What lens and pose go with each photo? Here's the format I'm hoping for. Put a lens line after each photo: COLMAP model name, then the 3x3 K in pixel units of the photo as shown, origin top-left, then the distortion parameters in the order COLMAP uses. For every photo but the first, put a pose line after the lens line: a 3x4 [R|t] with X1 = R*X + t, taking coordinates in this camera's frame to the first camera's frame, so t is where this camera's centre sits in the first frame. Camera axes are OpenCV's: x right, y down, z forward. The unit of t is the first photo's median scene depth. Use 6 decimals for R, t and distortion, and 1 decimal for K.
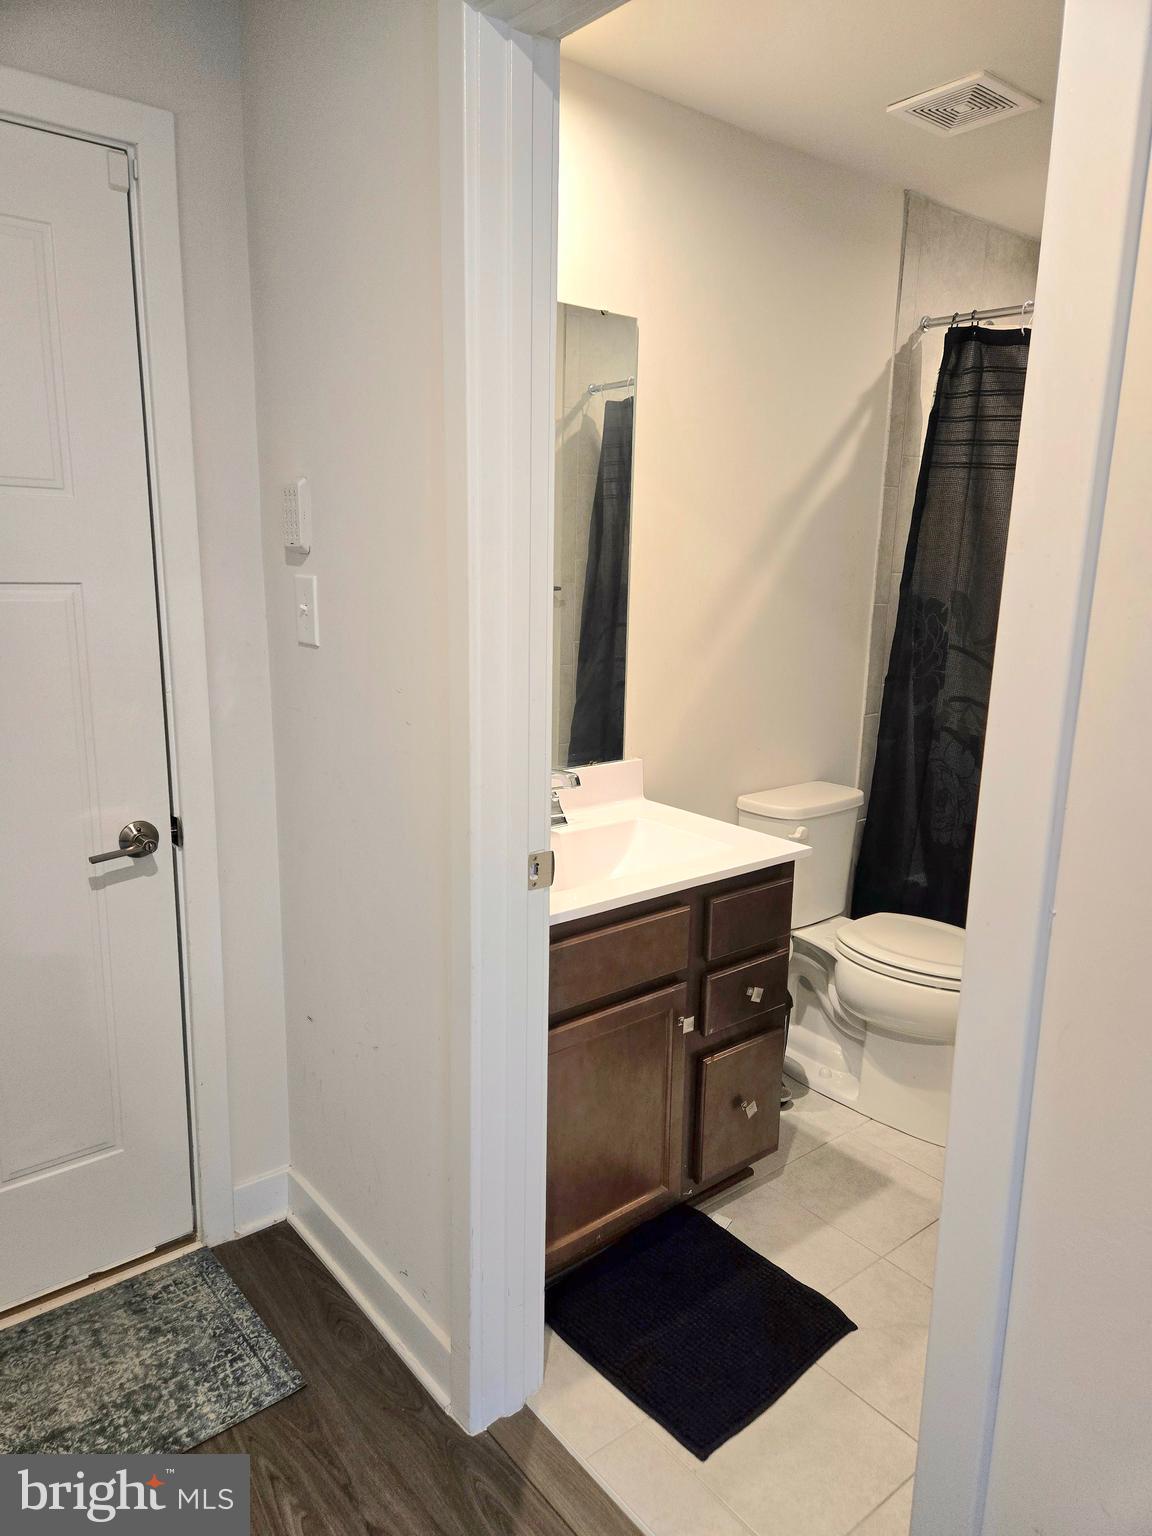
lens RADIAL K [[1036.4, 0, 552.5], [0, 1036.4, 749.9], [0, 0, 1]] dist [0.077186, -0.065714]
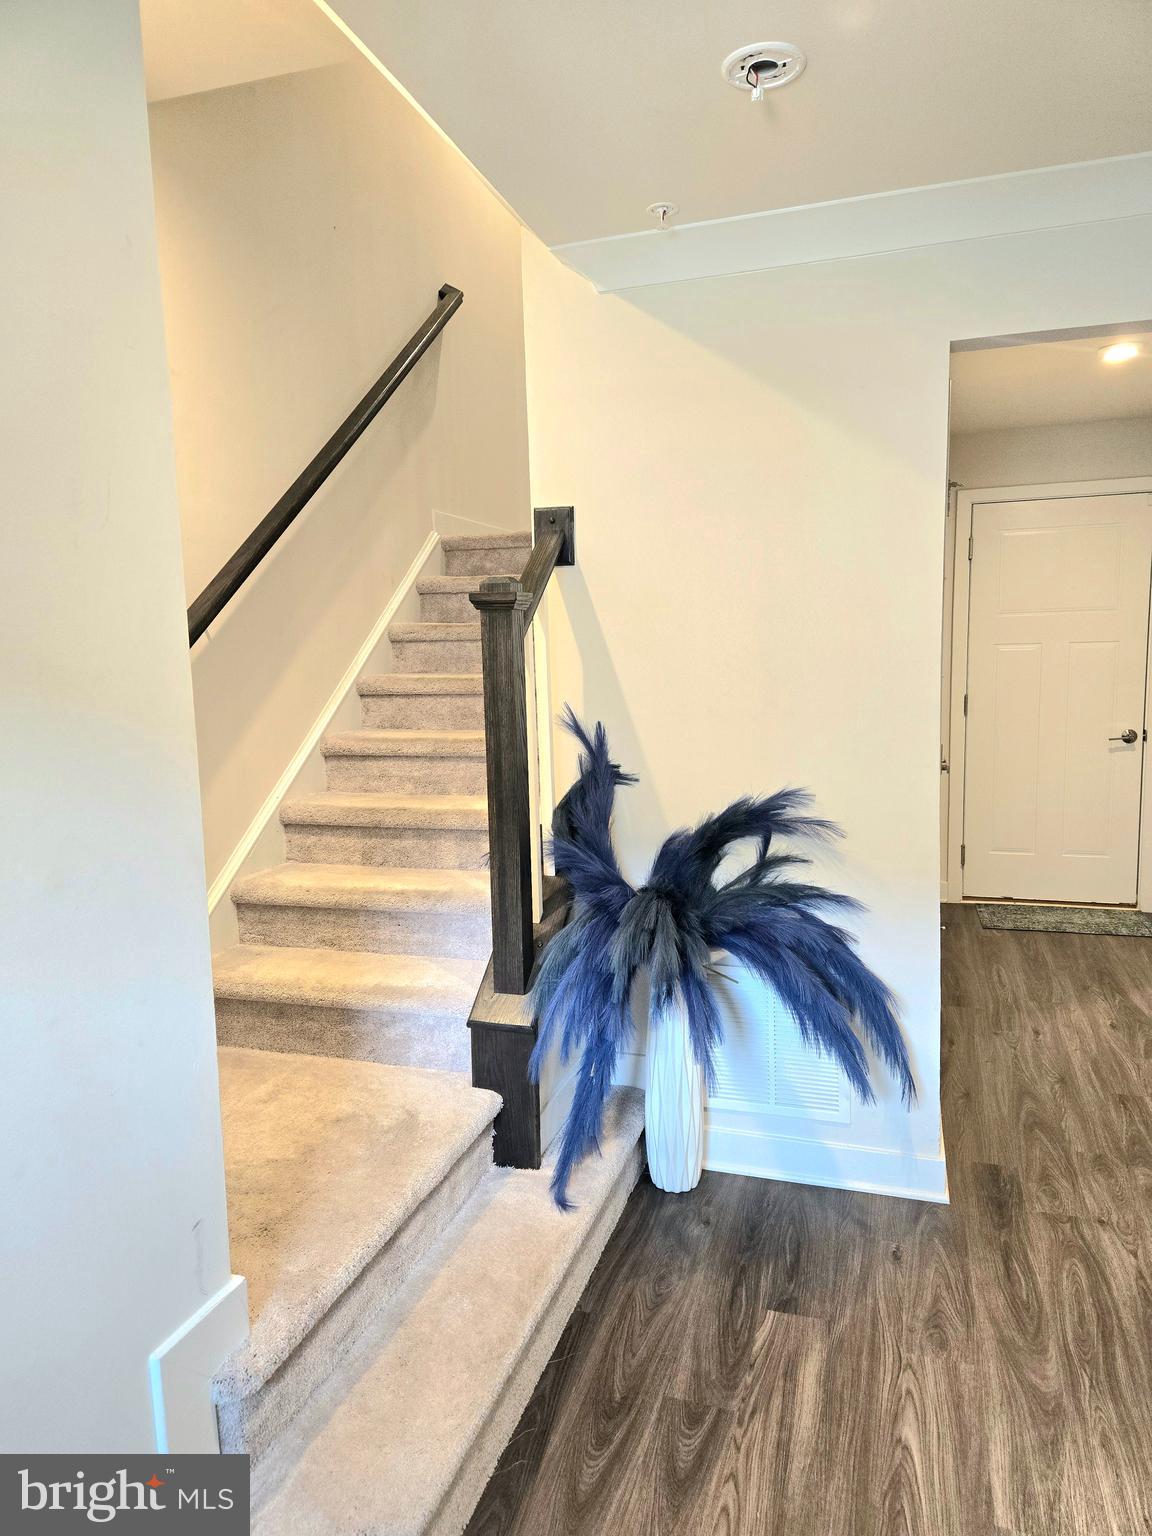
lens RADIAL K [[1016.5, 0, 581.9], [0, 1016.5, 774.1], [0, 0, 1]] dist [0.088286, -0.079392]
pose [[0.555756, 0.077395, -0.827735, 1.042058], [-0.137923, 0.990443, 0.000004, 0.376886], [0.819824, 0.114161, 0.561119, -1.652824]]
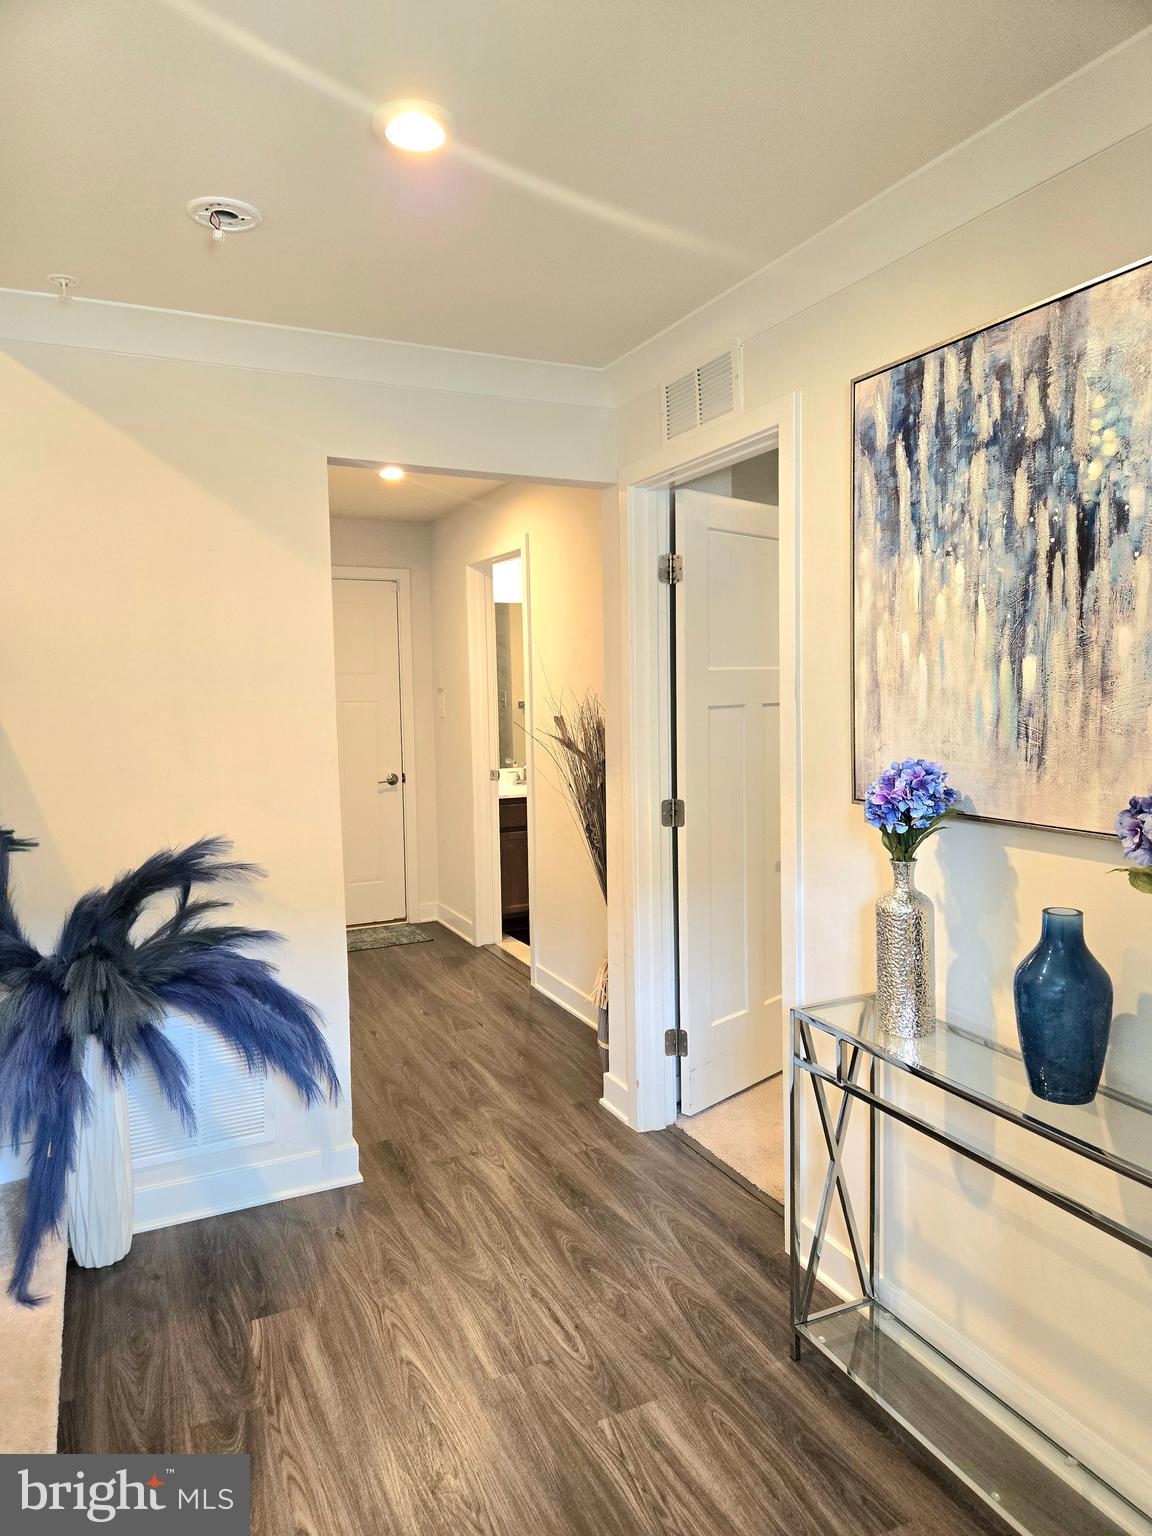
lens RADIAL K [[1016.5, 0, 581.9], [0, 1016.5, 774.1], [0, 0, 1]] dist [0.088286, -0.079392]
pose [[0.971202, -0.007066, -0.238154, 0.939206], [-0.020892, 0.993184, -0.114669, 0.421505], [0.237341, 0.116342, 0.964435, -1.934857]]
